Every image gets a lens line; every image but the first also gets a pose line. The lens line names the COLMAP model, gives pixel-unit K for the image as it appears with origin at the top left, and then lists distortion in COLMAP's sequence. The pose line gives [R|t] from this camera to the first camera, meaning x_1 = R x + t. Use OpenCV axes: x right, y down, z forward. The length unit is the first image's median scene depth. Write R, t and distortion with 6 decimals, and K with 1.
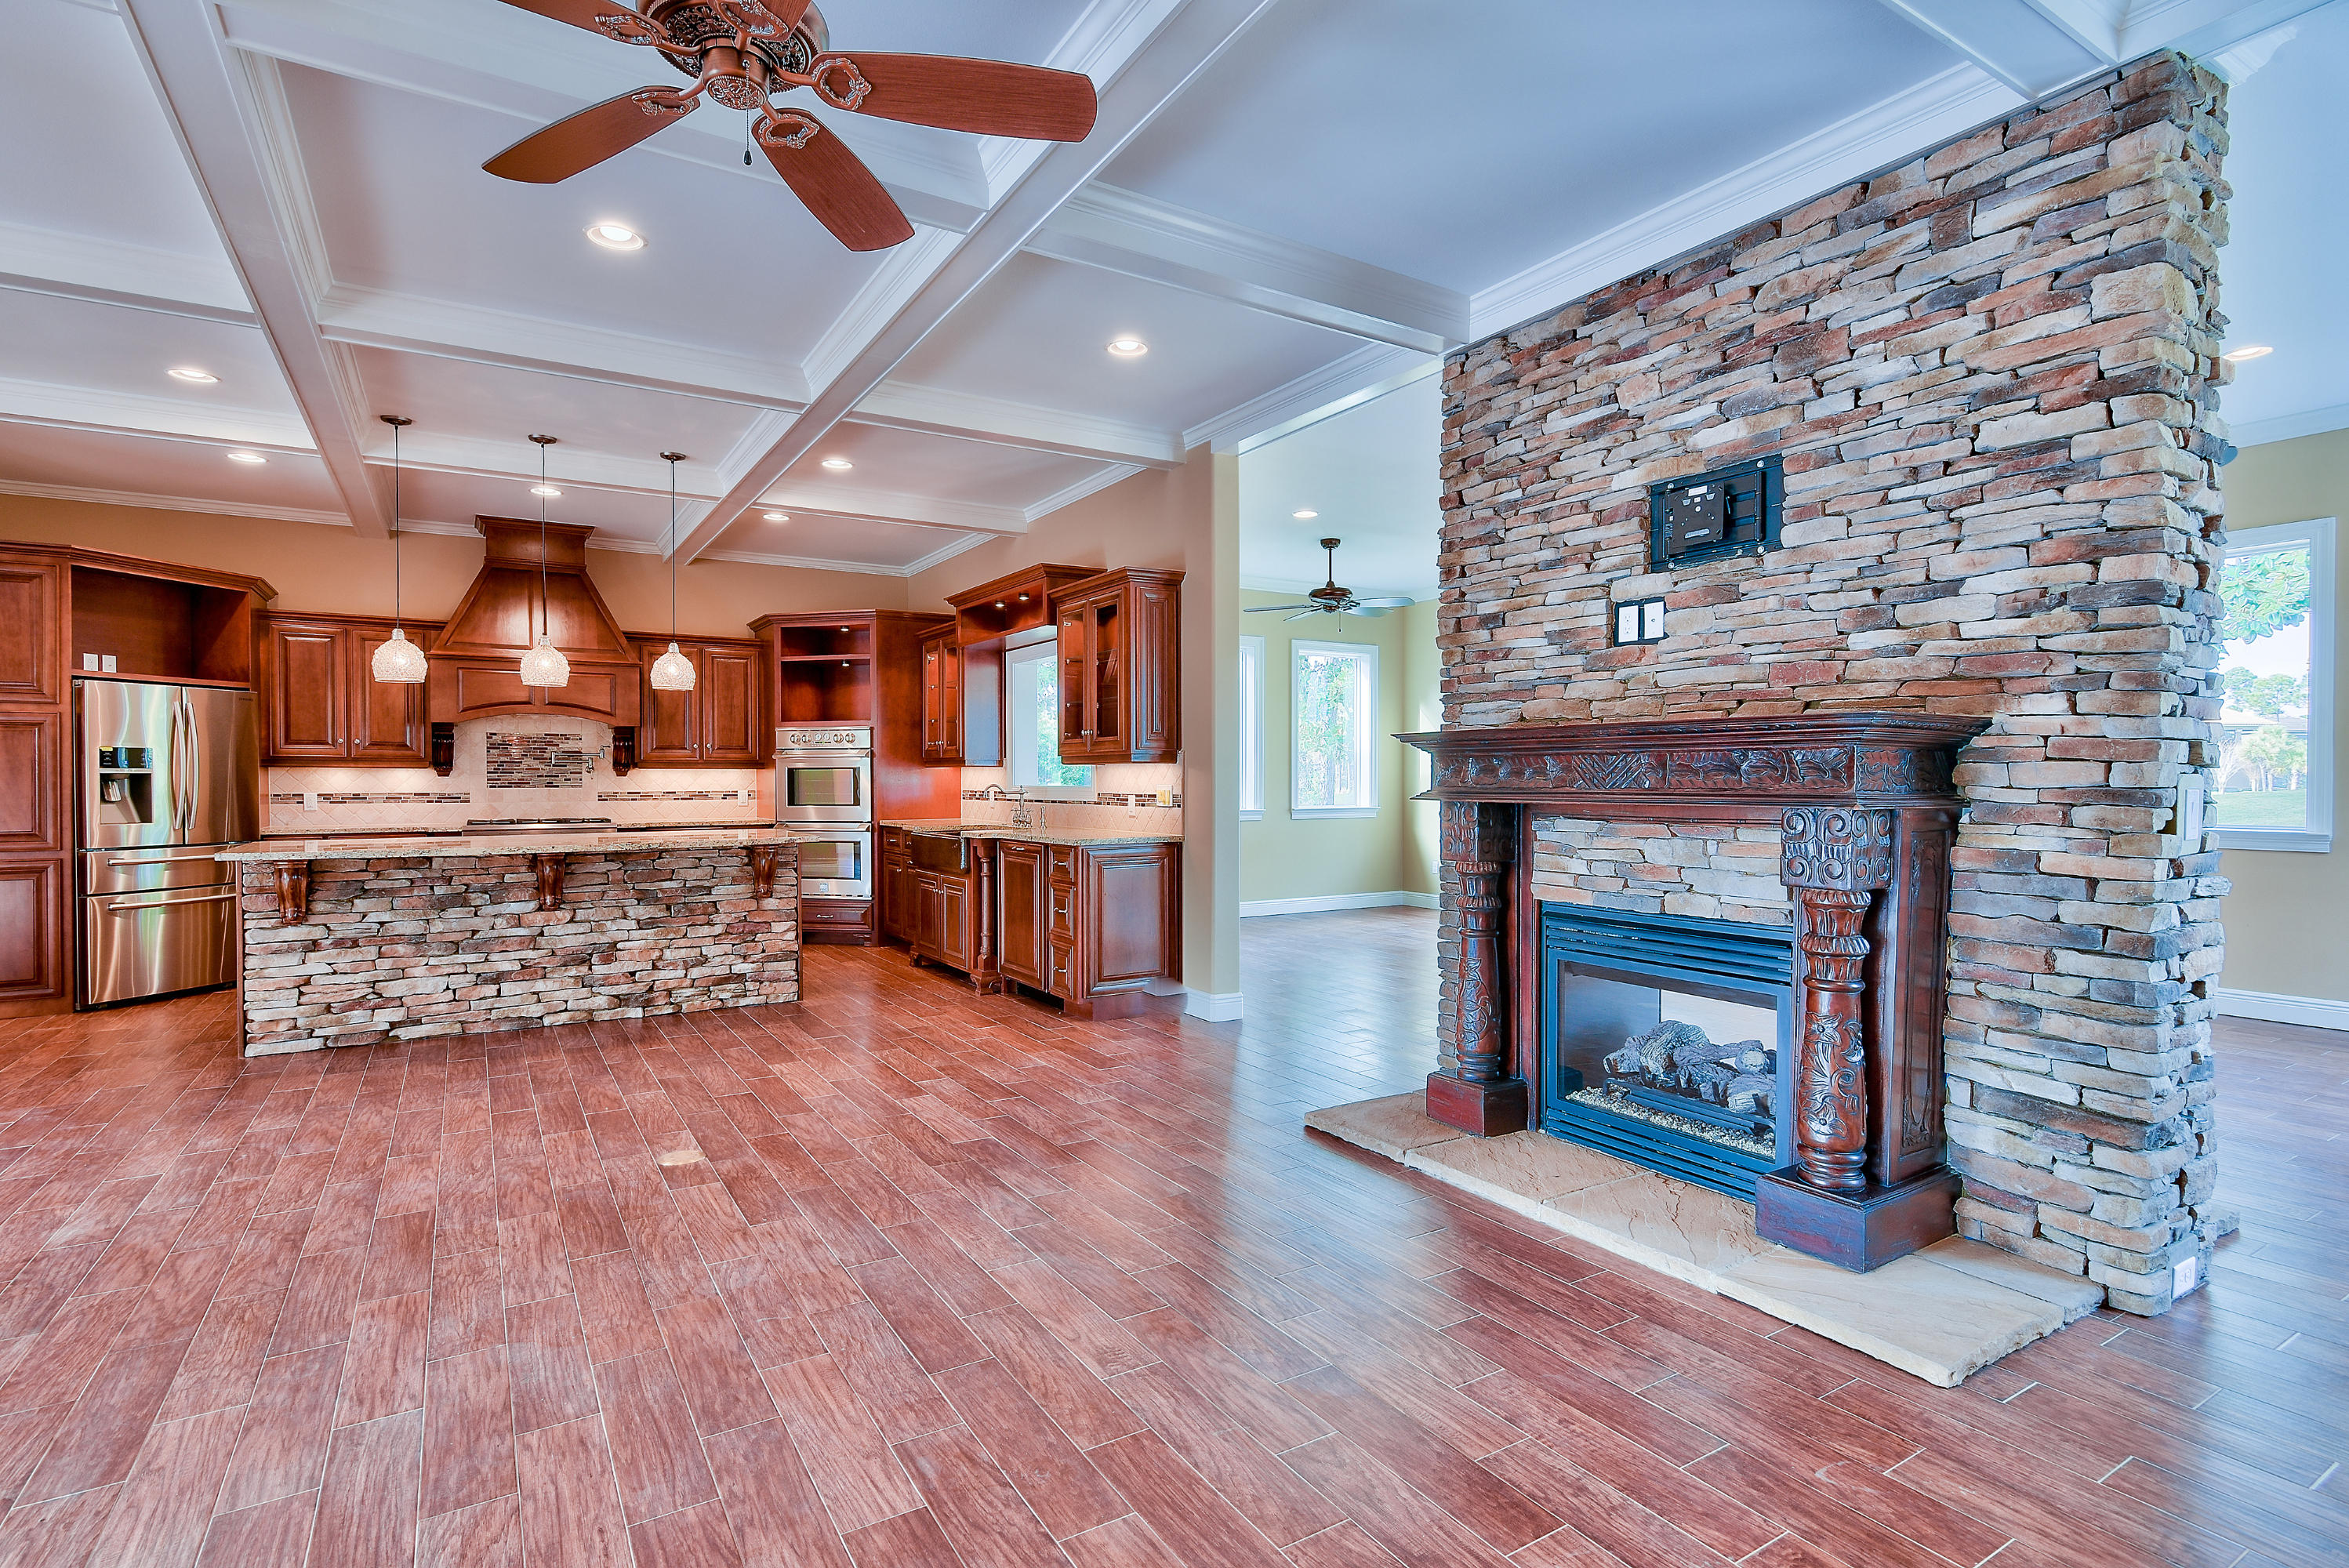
lens RADIAL K [[1163.7, 0, 1178.9], [0, 1163.7, 779.1], [0, 0, 1]] dist [-0.002808, -0.001354]
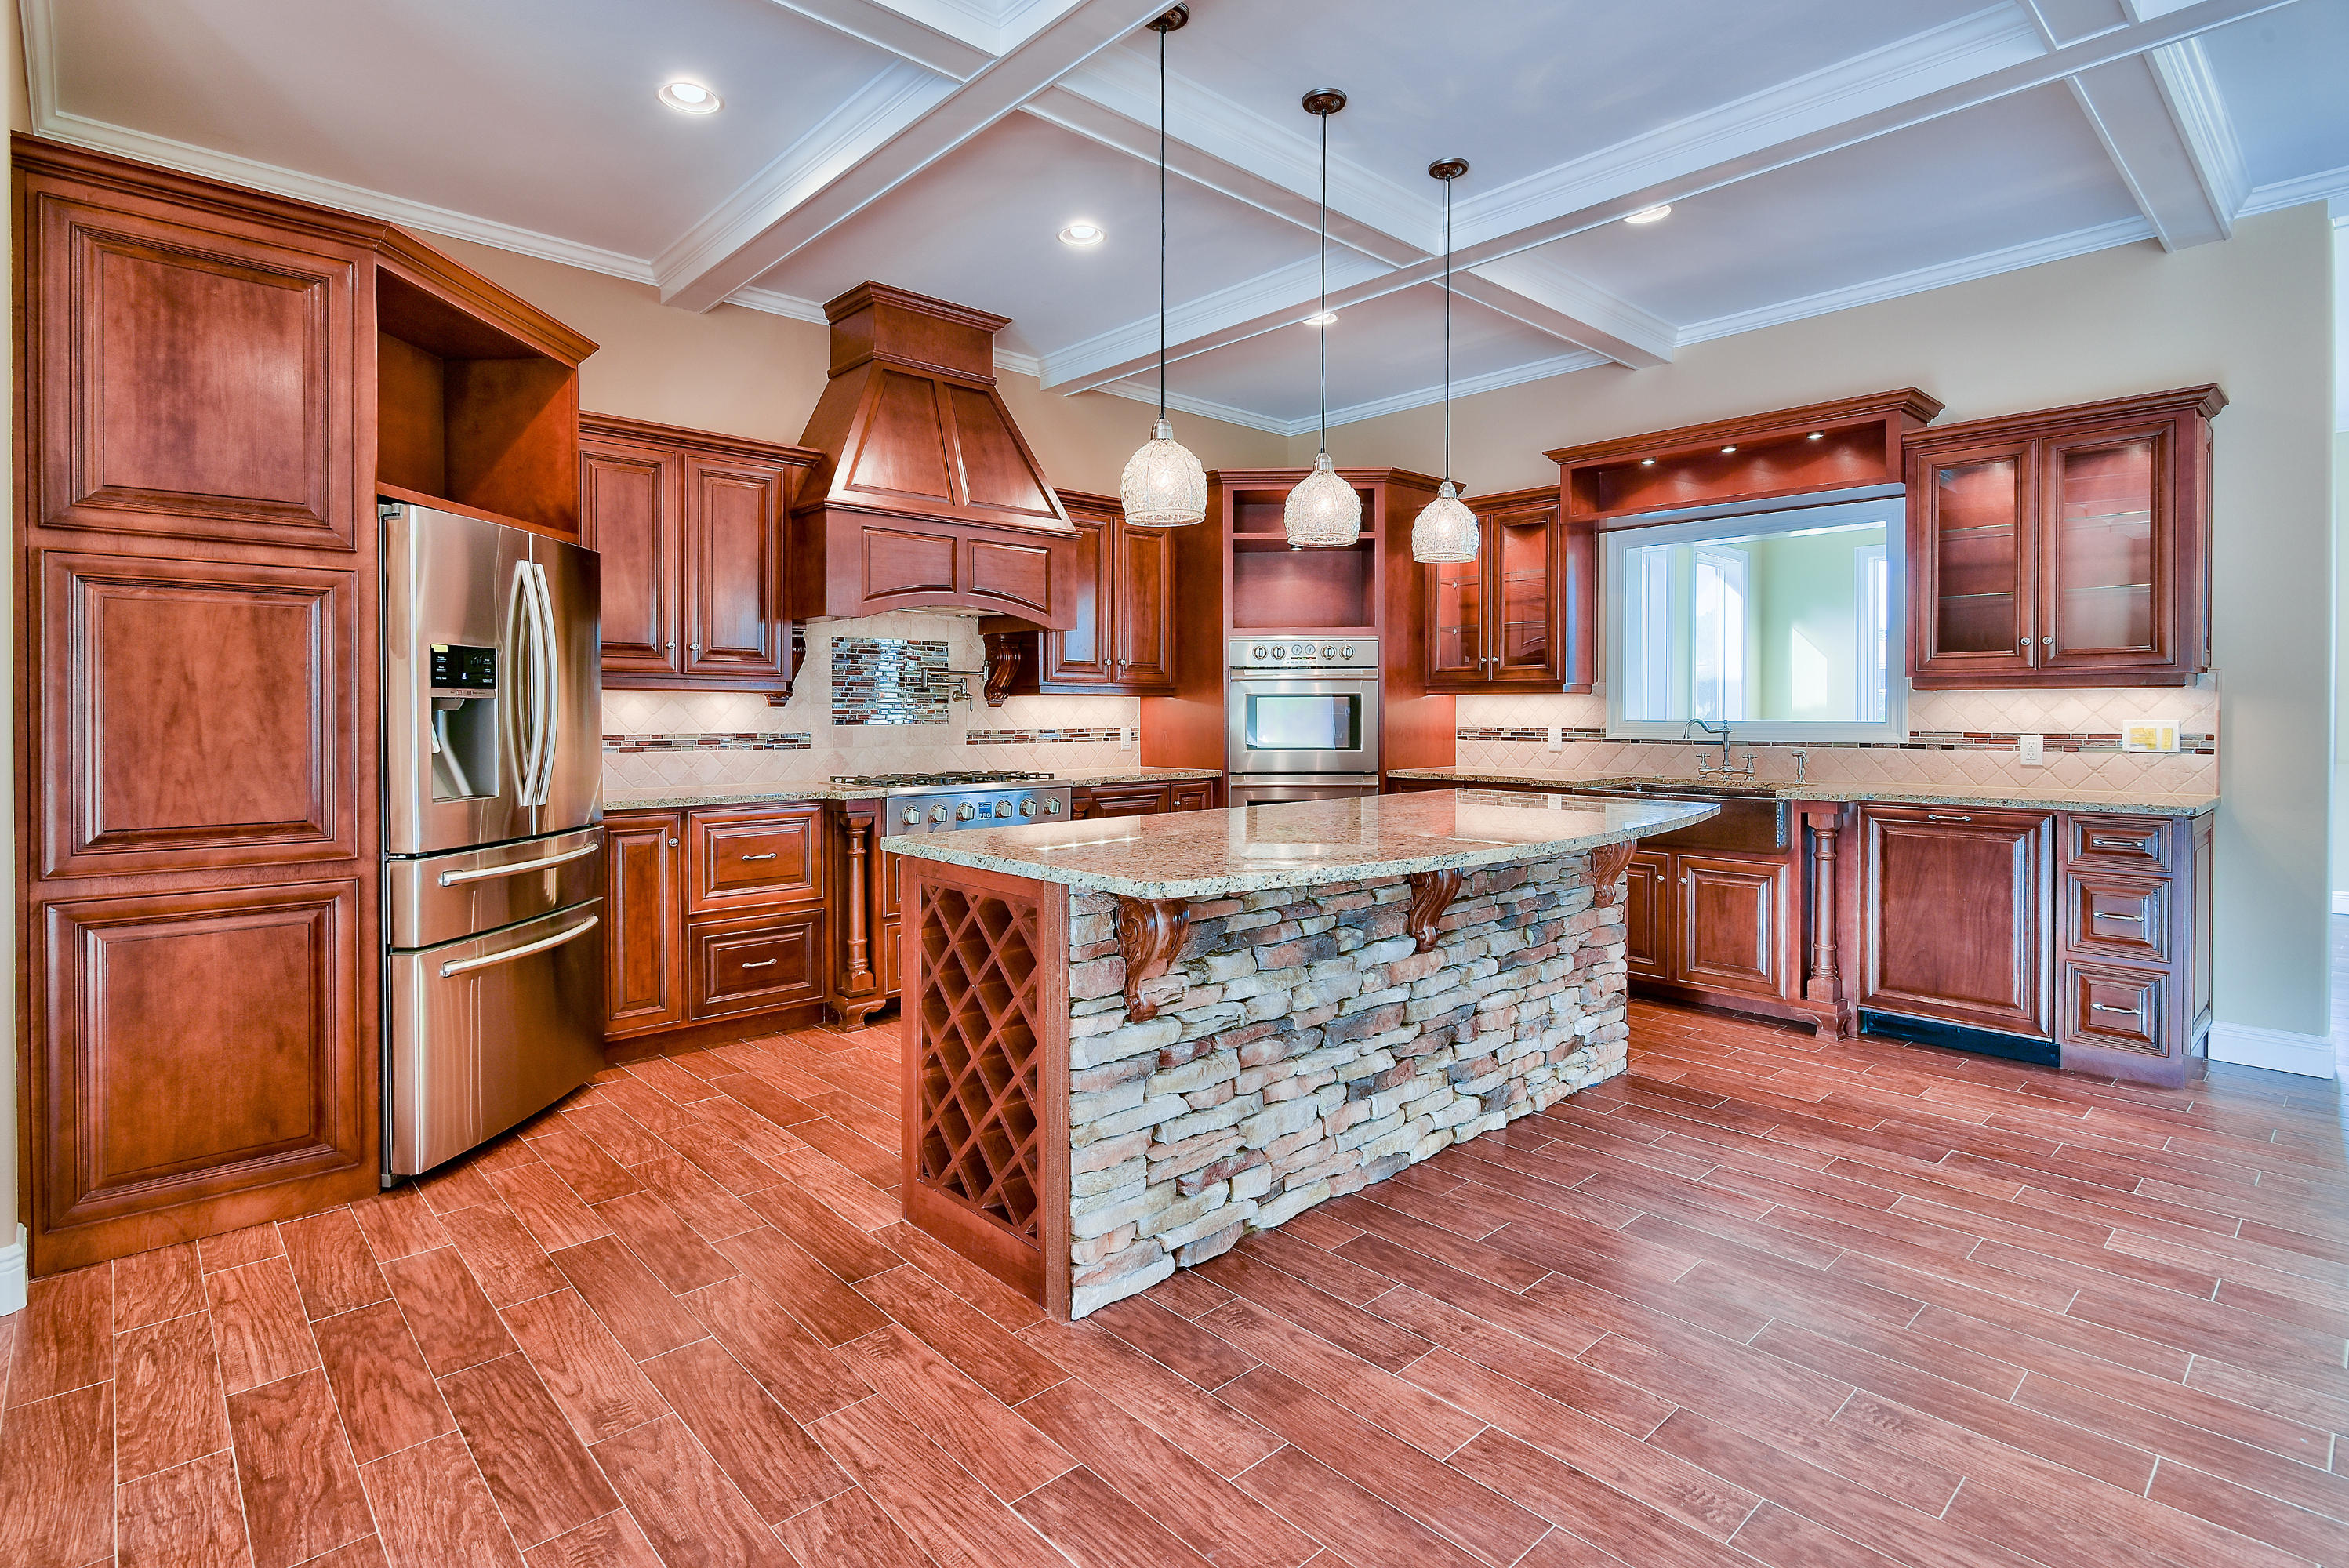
lens RADIAL K [[1163.7, 0, 1136.5], [0, 1163.7, 711.5], [0, 0, 1]] dist [-0.002808, -0.001354]
pose [[0.981650, 0.001488, 0.190683, -0.750881], [-0.001222, 0.999998, -0.001510, 0.001284], [-0.190685, 0.001249, 0.981650, 0.474137]]
